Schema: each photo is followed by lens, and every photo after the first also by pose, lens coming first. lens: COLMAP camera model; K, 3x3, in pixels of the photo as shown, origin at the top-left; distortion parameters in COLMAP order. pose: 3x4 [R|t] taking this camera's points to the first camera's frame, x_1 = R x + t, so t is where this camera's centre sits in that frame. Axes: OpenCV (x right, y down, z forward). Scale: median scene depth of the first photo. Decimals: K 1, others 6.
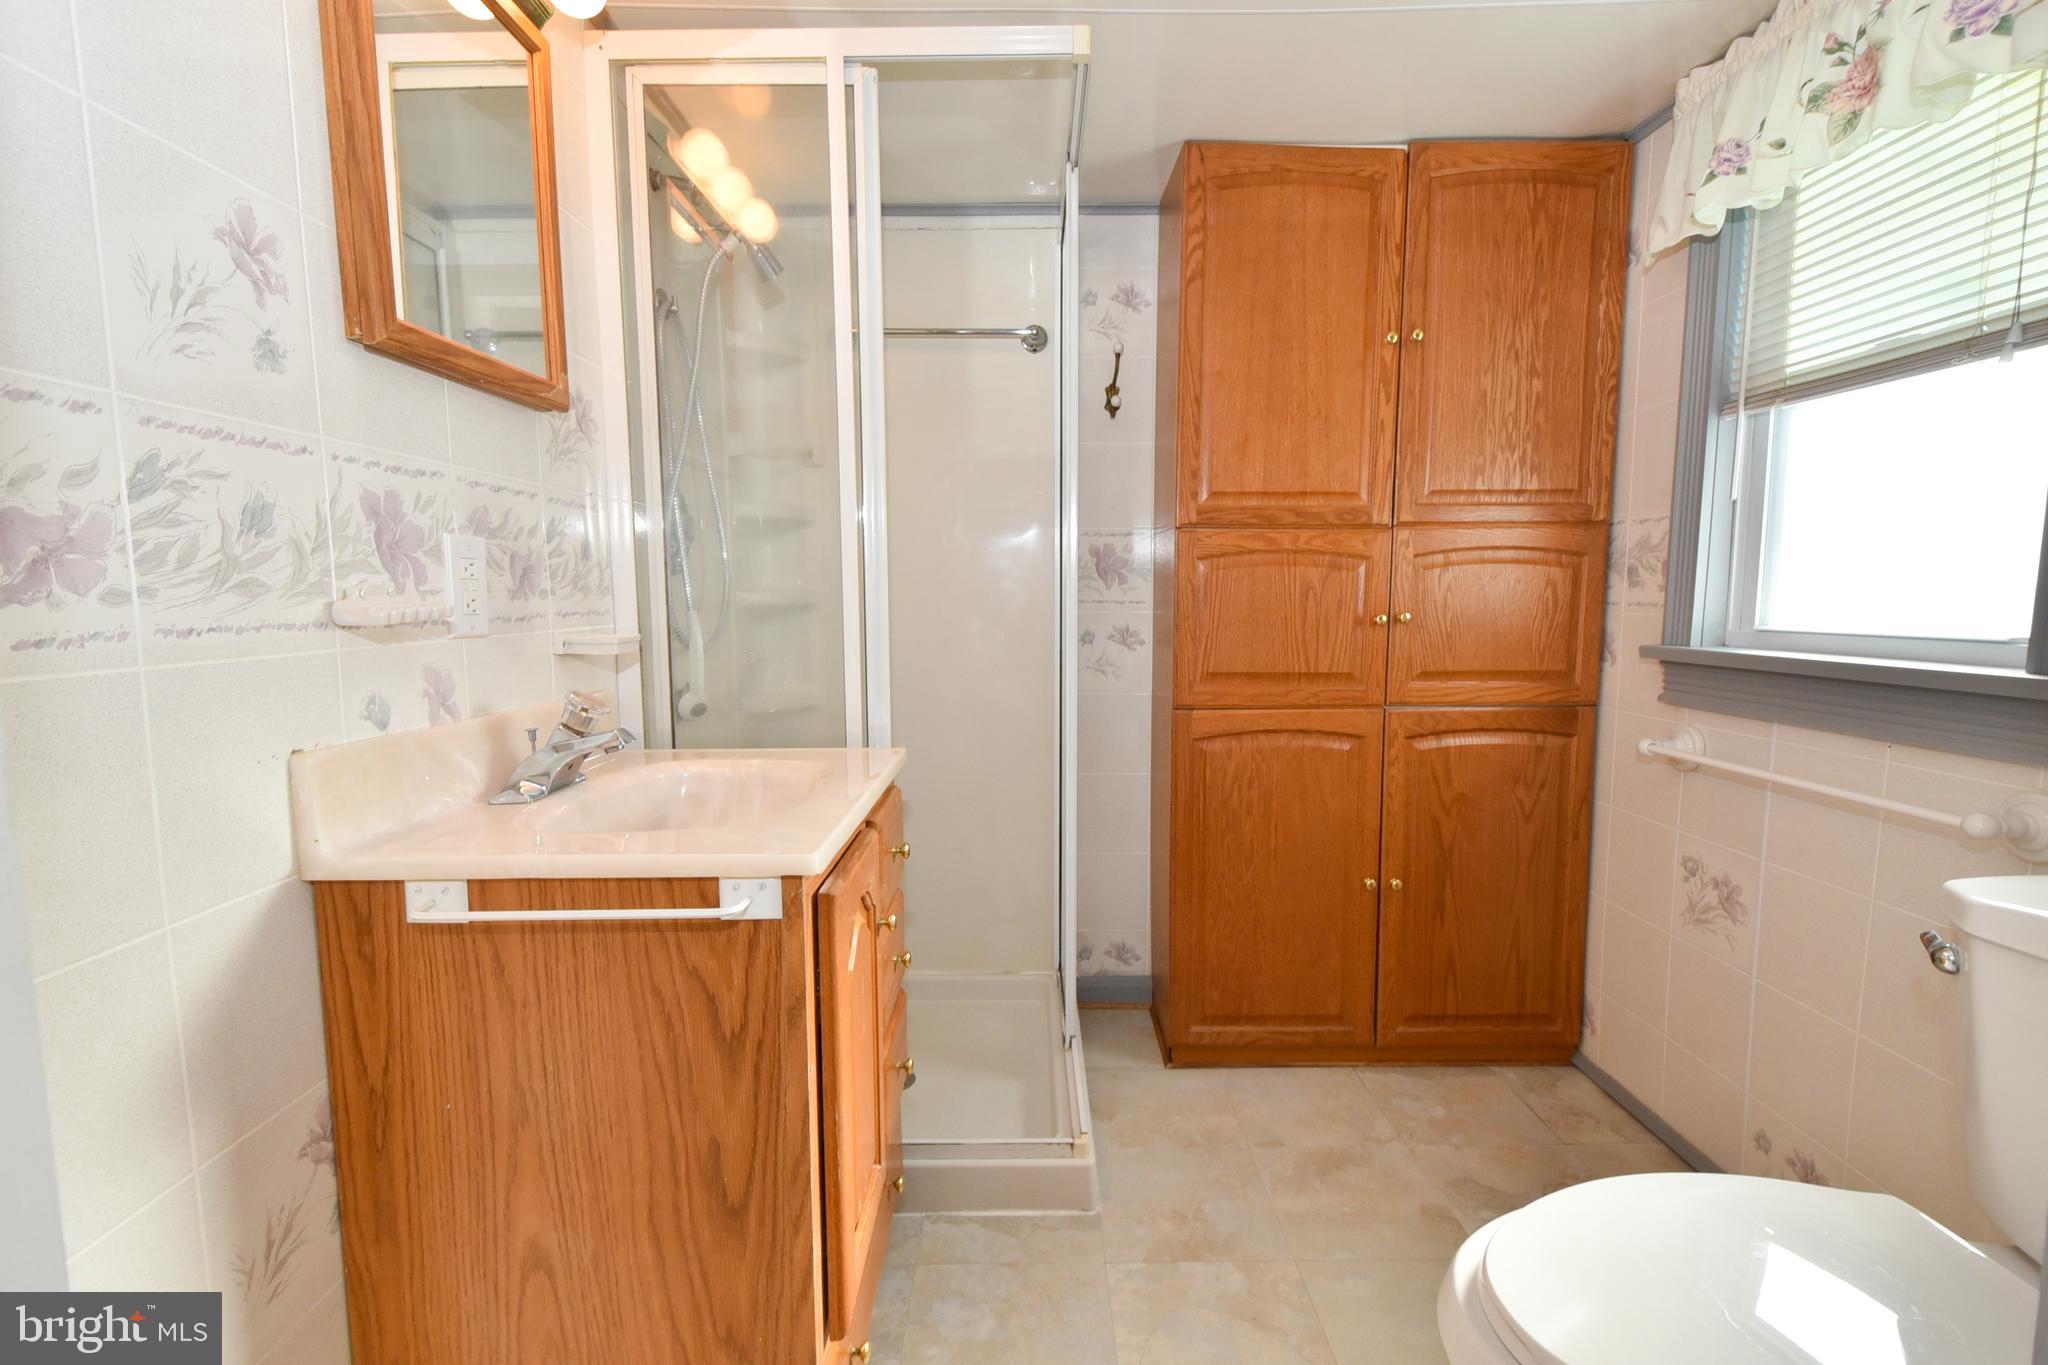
lens RADIAL K [[913.0, 0, 1021.6], [0, 913.0, 676.7], [0, 0, 1]] dist [0.002936, -0.007581]
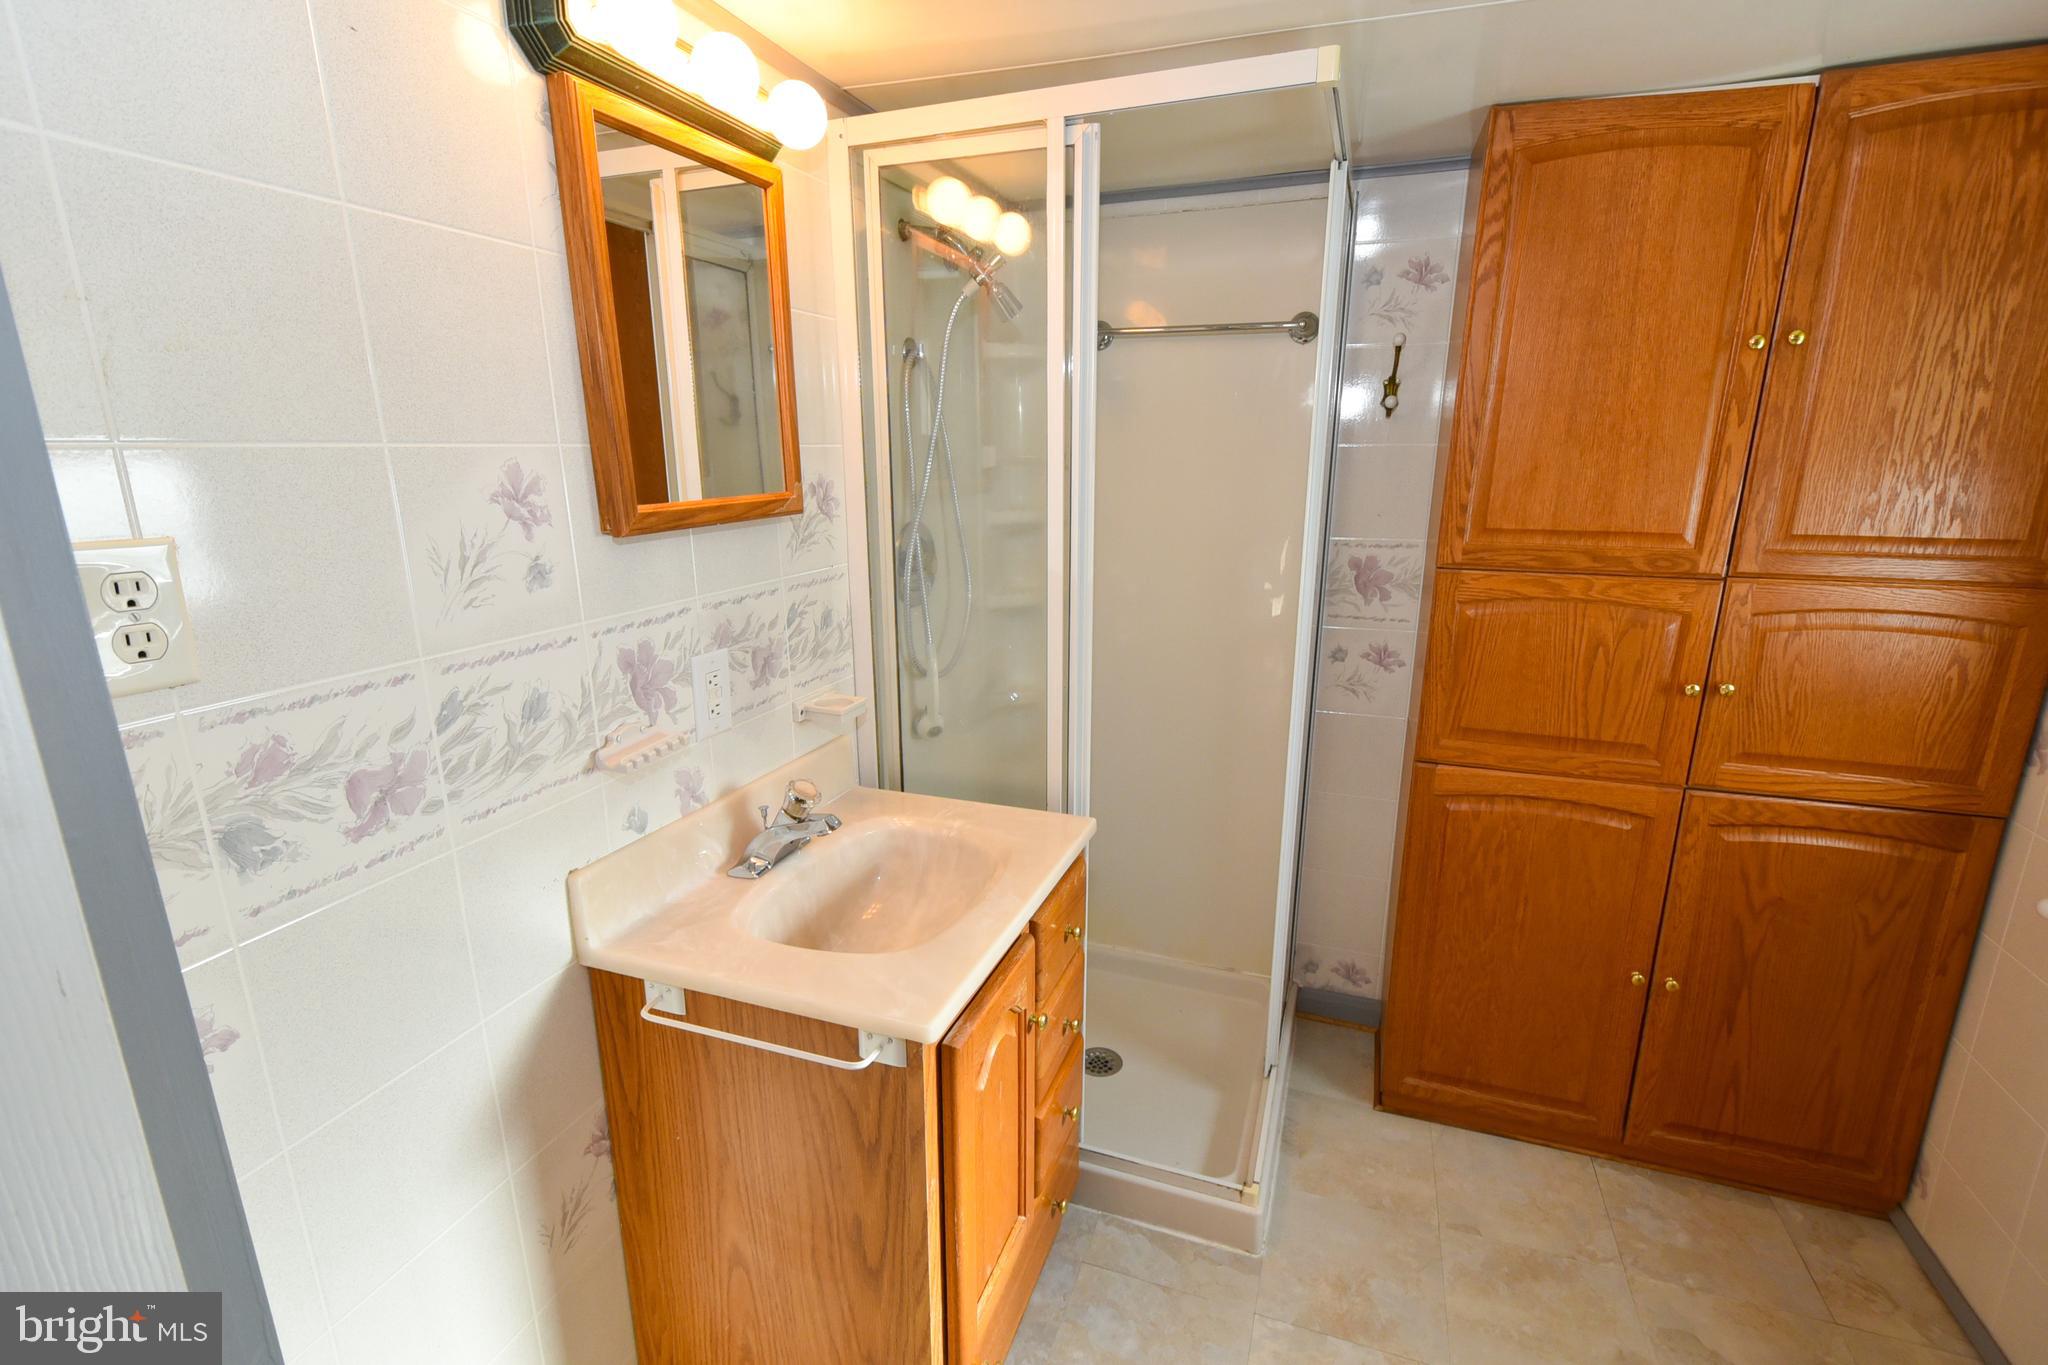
lens RADIAL K [[913.0, 0, 1021.6], [0, 913.0, 676.7], [0, 0, 1]] dist [0.002936, -0.007581]
pose [[0.938486, 0.086079, -0.334416, 0.099185], [-0.036265, 0.987646, 0.152448, -0.184150], [0.343407, -0.130943, 0.930014, 0.016661]]
